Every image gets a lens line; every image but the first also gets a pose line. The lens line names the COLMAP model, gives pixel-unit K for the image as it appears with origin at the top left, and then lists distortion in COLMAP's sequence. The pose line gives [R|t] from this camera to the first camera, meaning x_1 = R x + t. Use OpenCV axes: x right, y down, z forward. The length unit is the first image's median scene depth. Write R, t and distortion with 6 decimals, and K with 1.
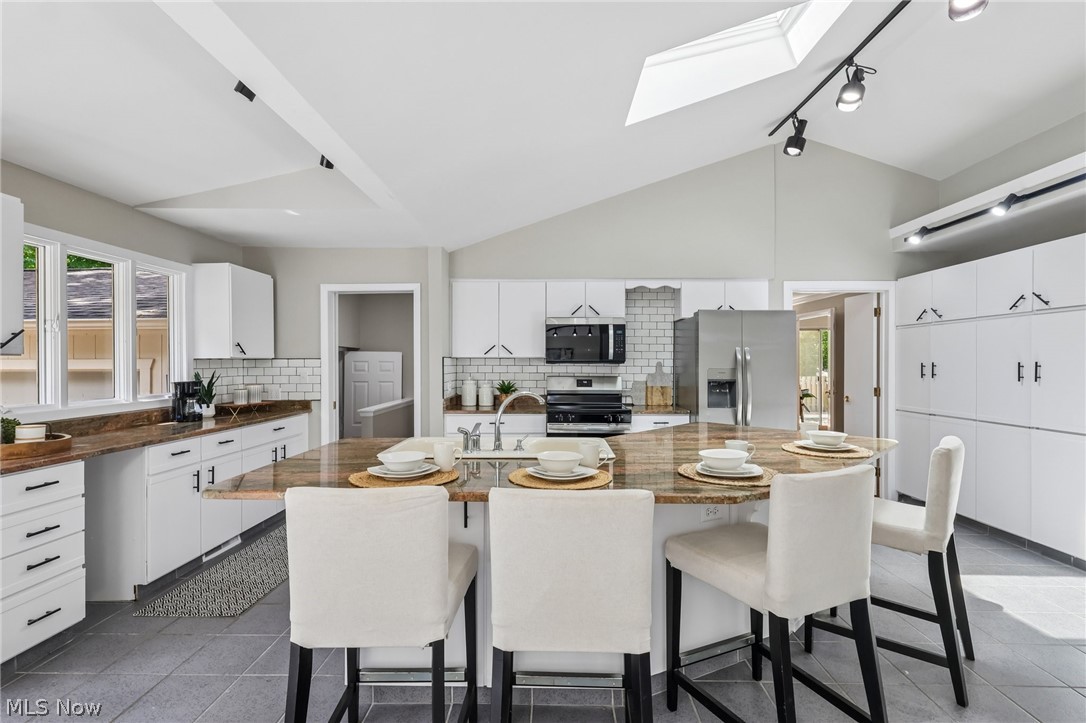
lens RADIAL K [[508.6, 0, 538.2], [0, 508.6, 359.0], [0, 0, 1]] dist [0.002722, 0.001070]
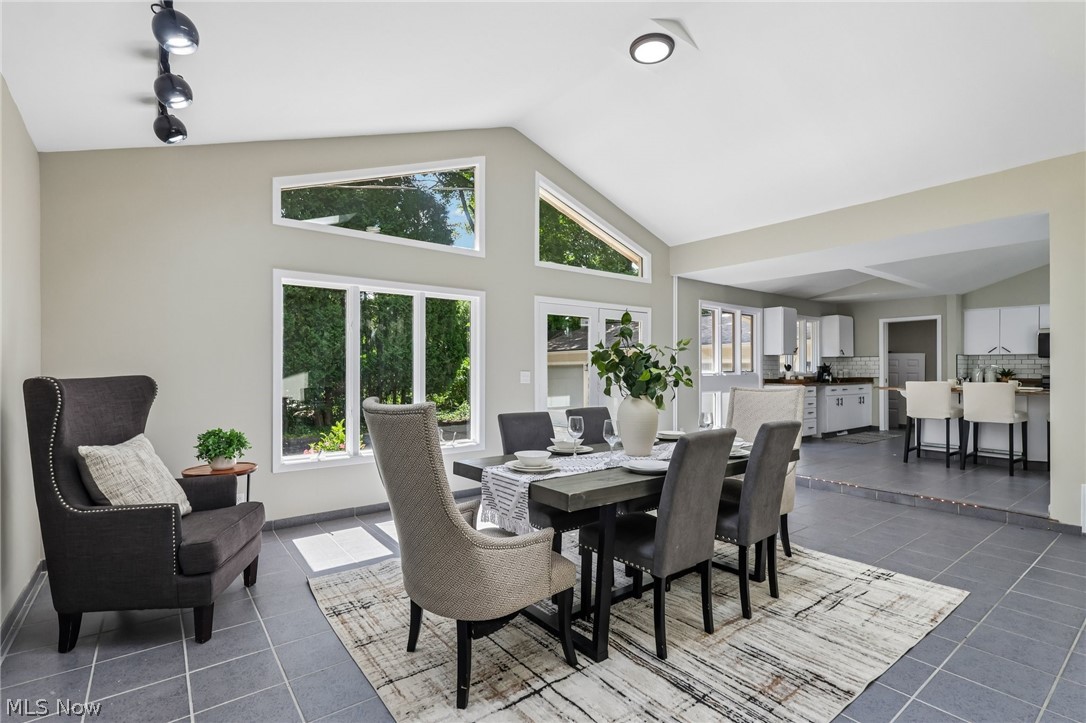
lens RADIAL K [[508.6, 0, 544.8], [0, 508.6, 365.3], [0, 0, 1]] dist [0.002722, 0.001070]
pose [[0.625968, 0.001477, -0.779848, 0.299560], [0.002728, 0.999988, 0.004084, 0.021157], [0.779844, -0.004684, 0.625956, -1.235142]]
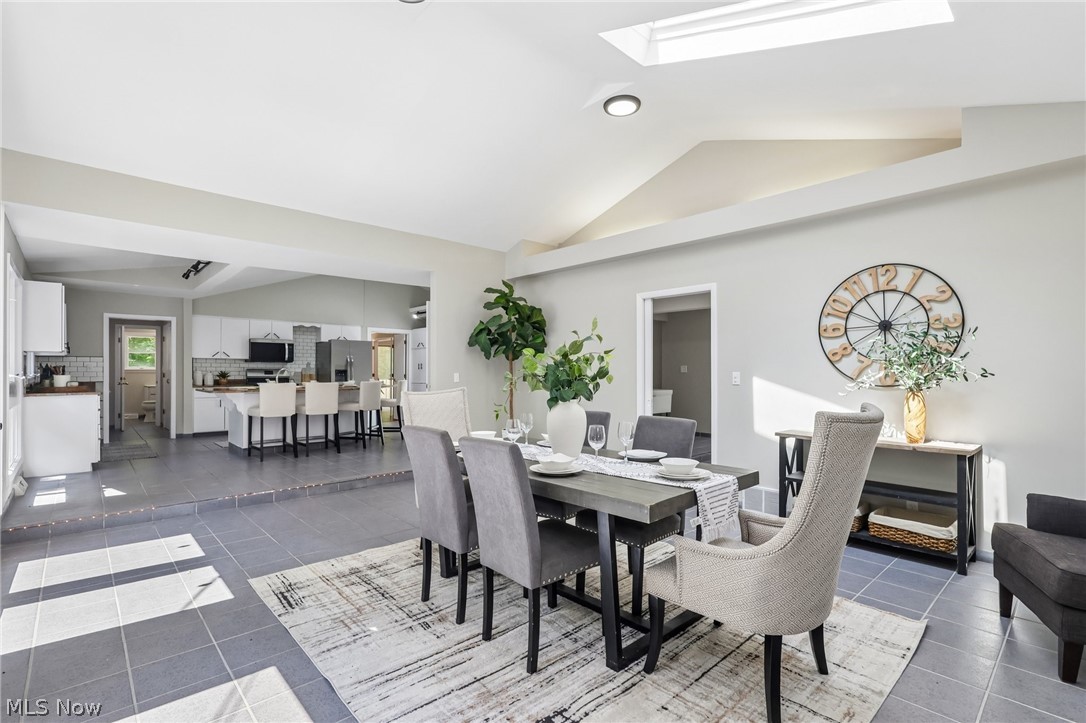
lens RADIAL K [[508.6, 0, 538.3], [0, 508.6, 362.4], [0, 0, 1]] dist [0.002722, 0.001070]
pose [[0.725624, 0.013720, 0.687955, -0.530561], [-0.007880, 0.999901, -0.011631, 0.024539], [-0.688047, 0.003019, 0.725660, -1.186975]]
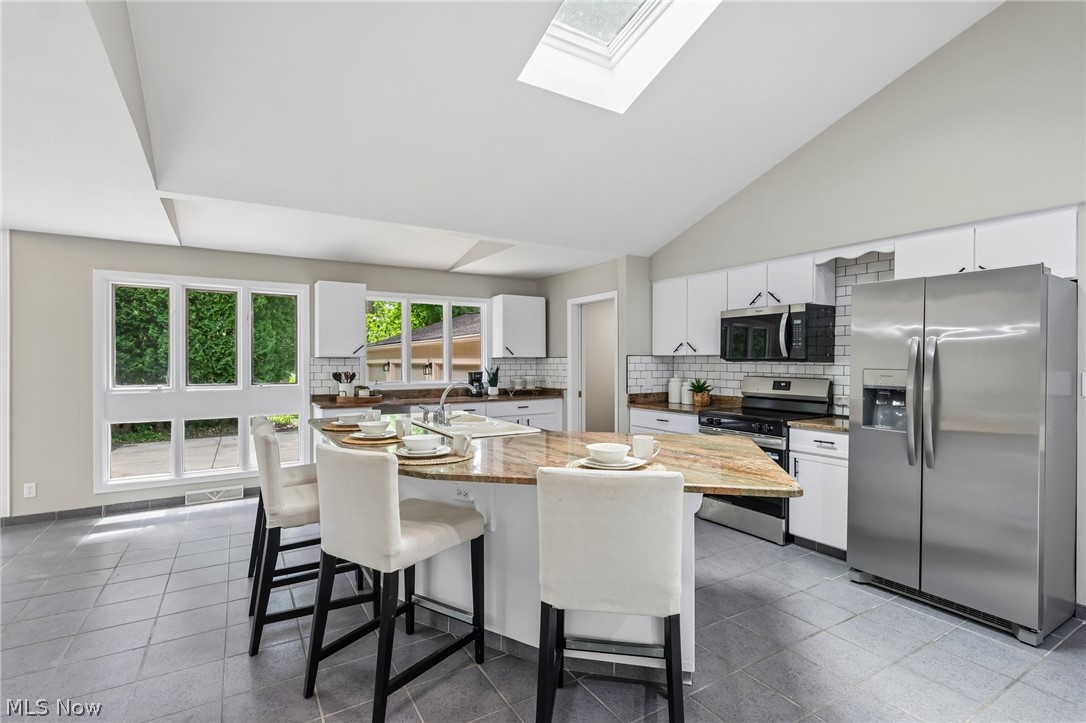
lens RADIAL K [[508.6, 0, 537.9], [0, 508.6, 365.9], [0, 0, 1]] dist [0.002722, 0.001070]
pose [[0.529575, 0.010839, -0.848194, 0.618945], [0.007065, 0.999827, 0.017188, -0.001616], [0.848233, -0.015095, 0.529407, 0.243287]]
